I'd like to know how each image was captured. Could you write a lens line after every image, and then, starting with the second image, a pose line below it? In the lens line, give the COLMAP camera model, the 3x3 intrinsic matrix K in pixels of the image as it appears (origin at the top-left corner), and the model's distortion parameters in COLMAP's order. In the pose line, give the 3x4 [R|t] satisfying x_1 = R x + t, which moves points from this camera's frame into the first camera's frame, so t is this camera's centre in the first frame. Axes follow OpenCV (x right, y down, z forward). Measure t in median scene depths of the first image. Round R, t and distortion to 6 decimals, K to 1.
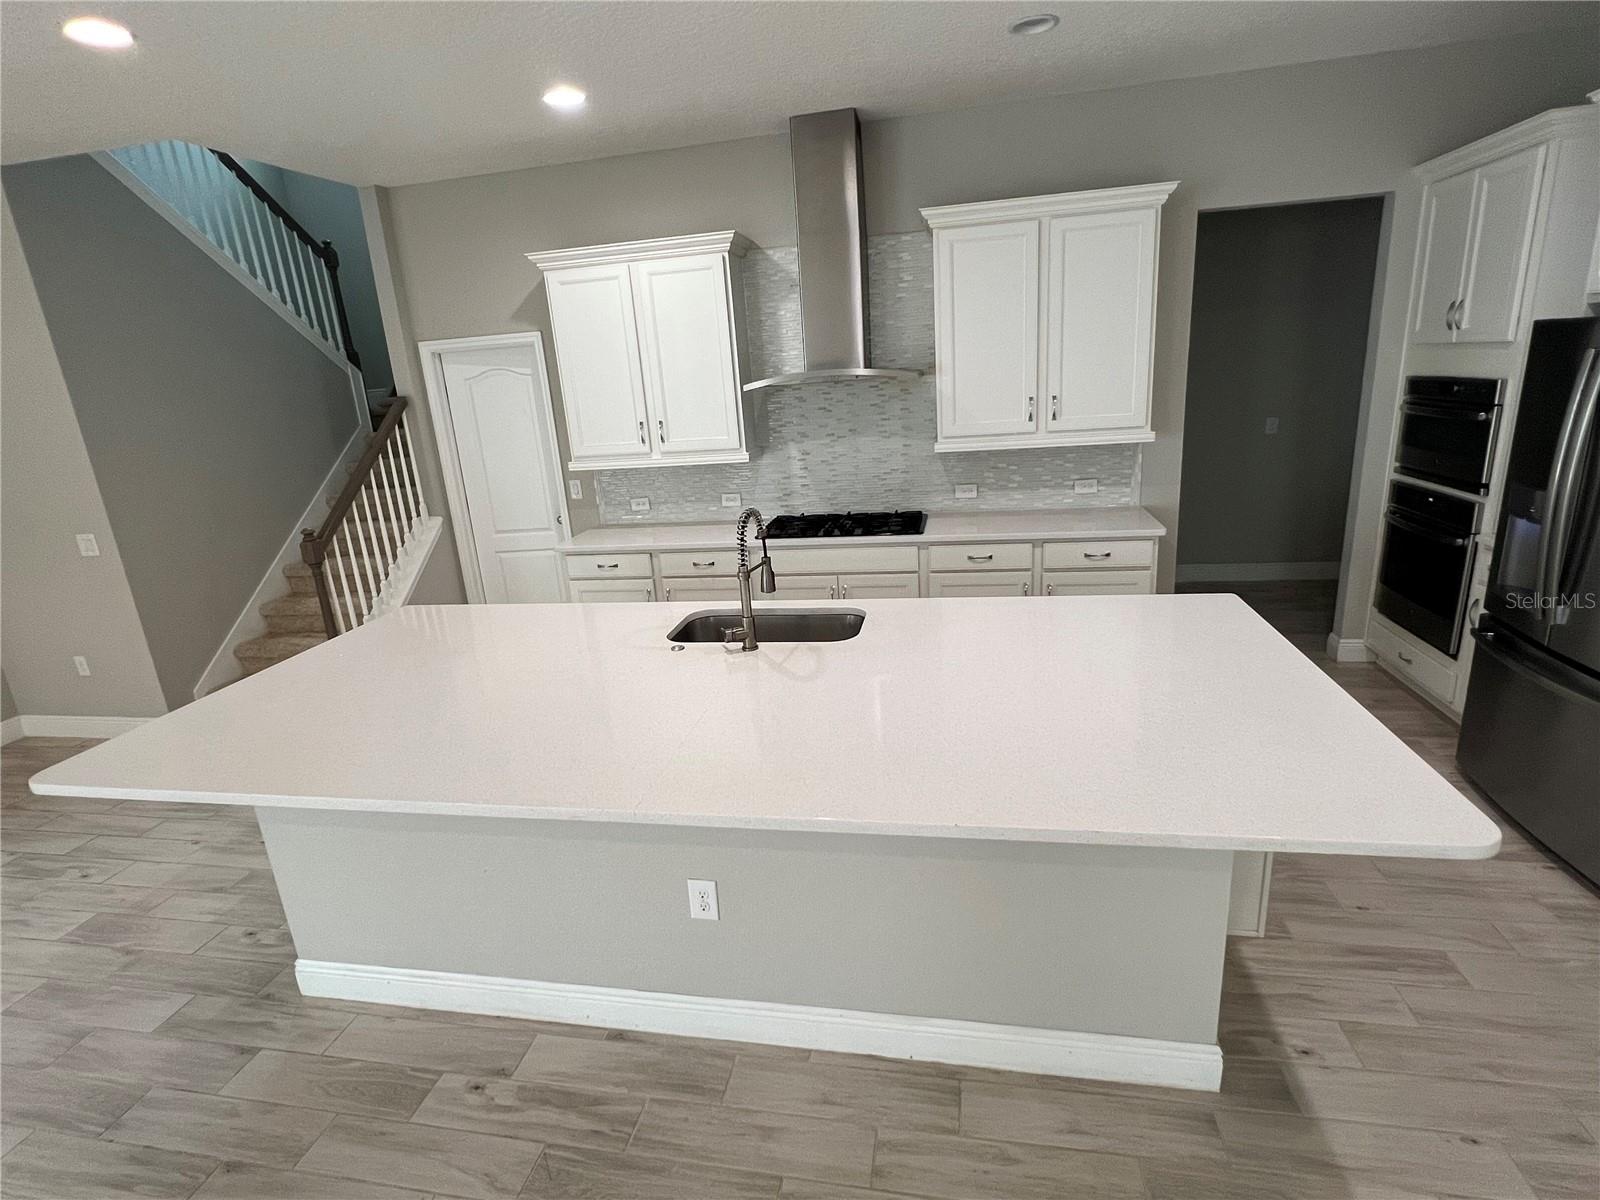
lens RADIAL K [[805.2, 0, 797.2], [0, 805.2, 597.6], [0, 0, 1]] dist [-0.003871, 0.003200]
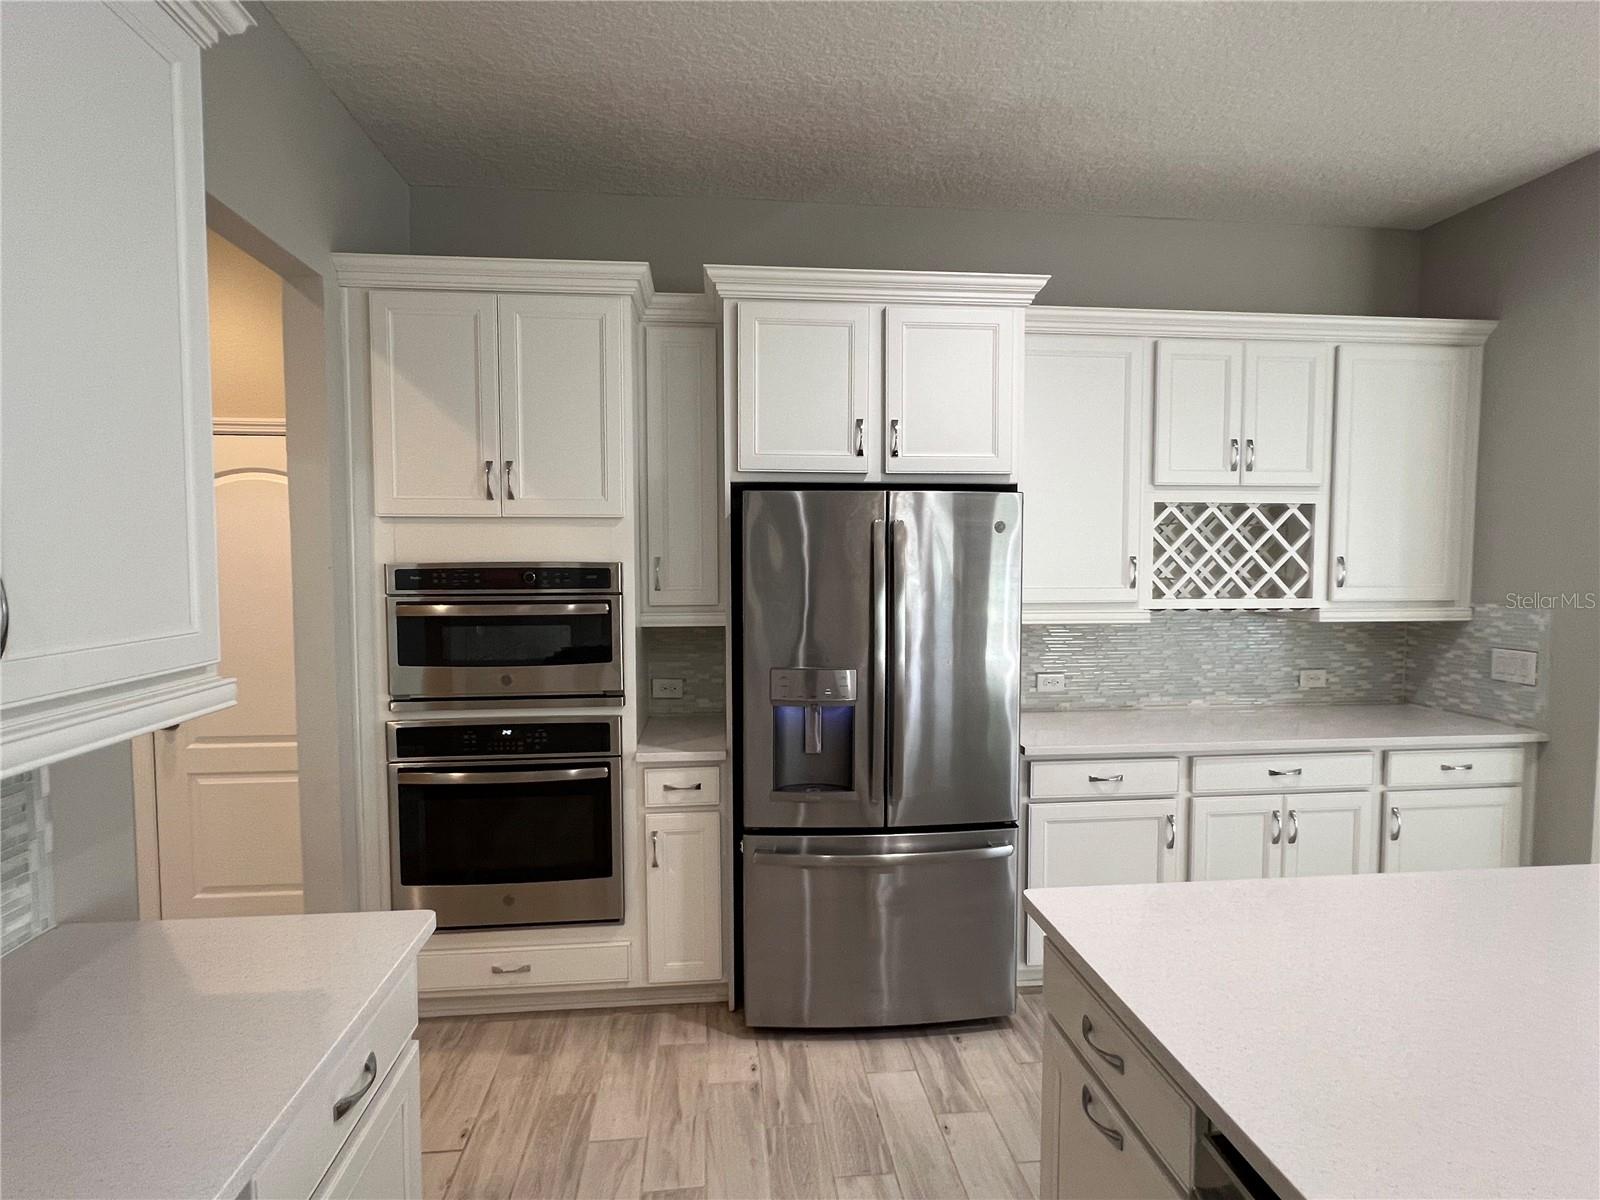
lens RADIAL K [[805.2, 0, 796.8], [0, 805.2, 602.6], [0, 0, 1]] dist [-0.003871, 0.003200]
pose [[-0.284627, 0.016554, 0.958495, 0.037165], [0.288241, 0.955062, 0.069099, -0.176469], [-0.914278, 0.295945, -0.276608, 0.795666]]
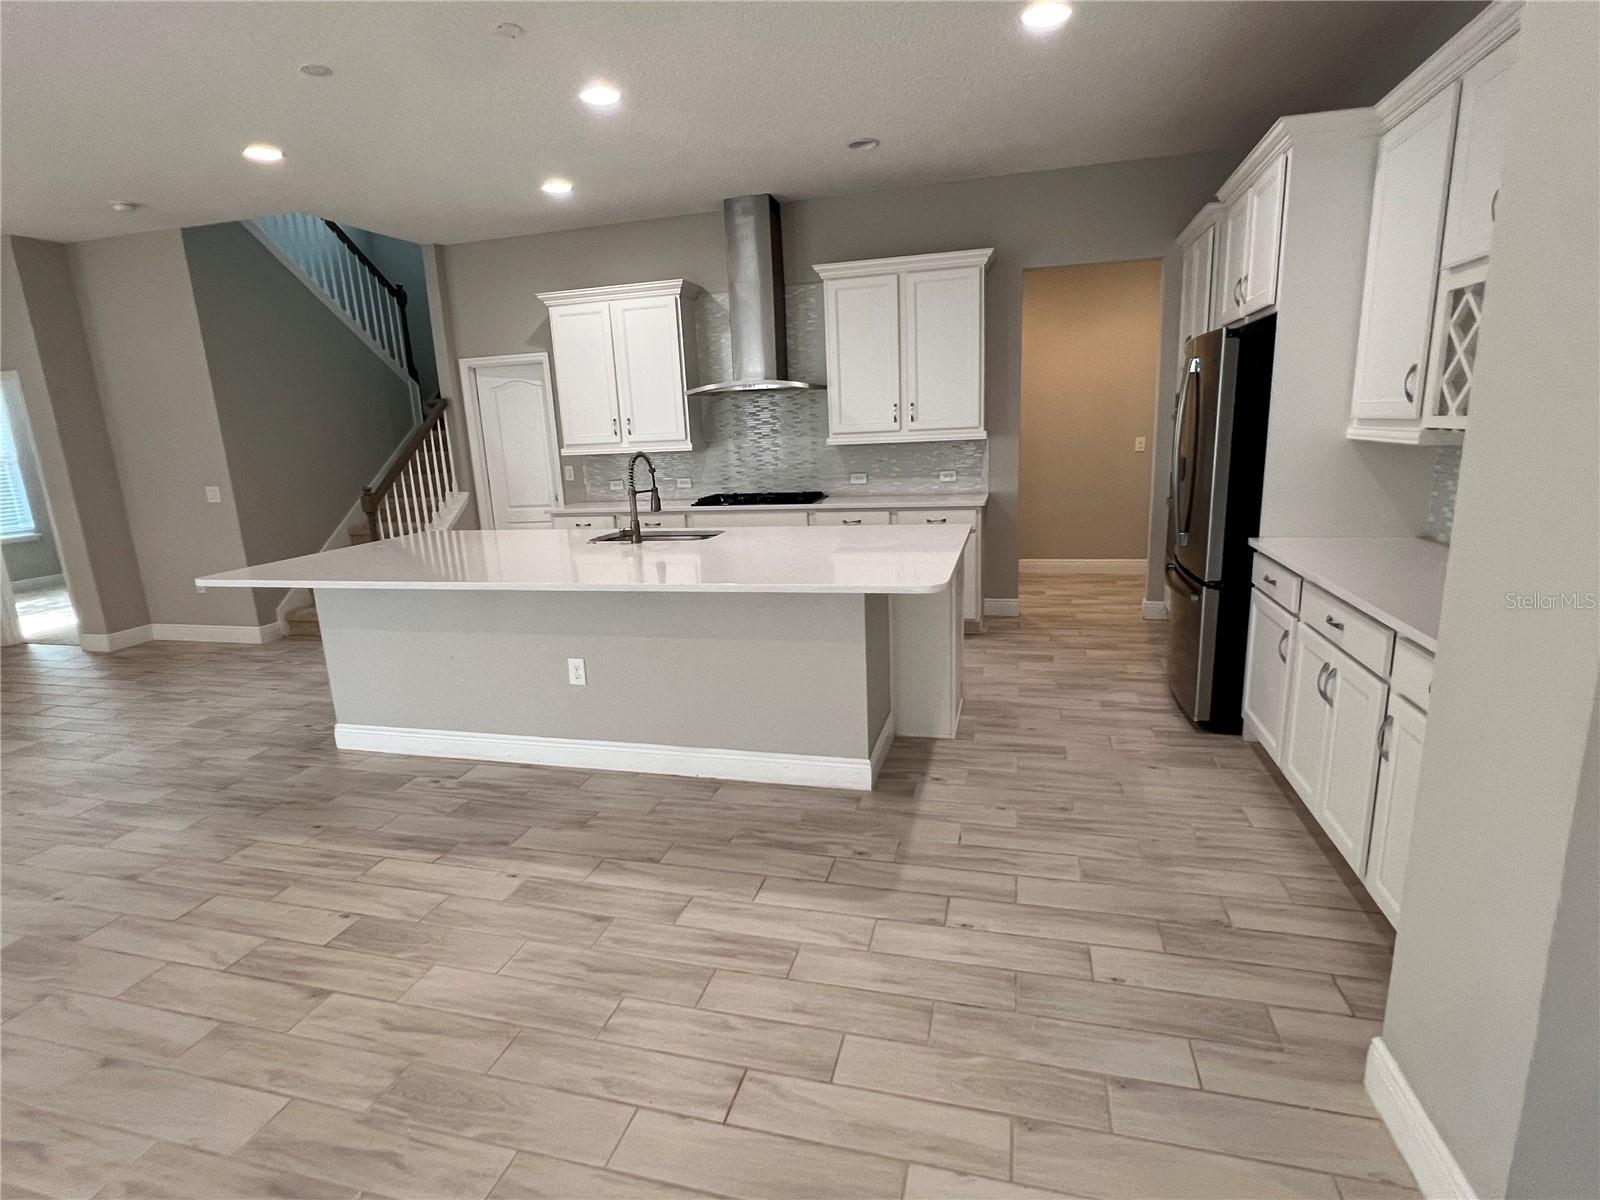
lens RADIAL K [[805.2, 0, 796.7], [0, 805.2, 602.2], [0, 0, 1]] dist [-0.003871, 0.003200]
pose [[0.997223, 0.040063, -0.062776, 0.209442], [-0.043562, 0.997514, -0.055394, 0.149980], [0.060401, 0.057975, 0.996489, -0.302257]]
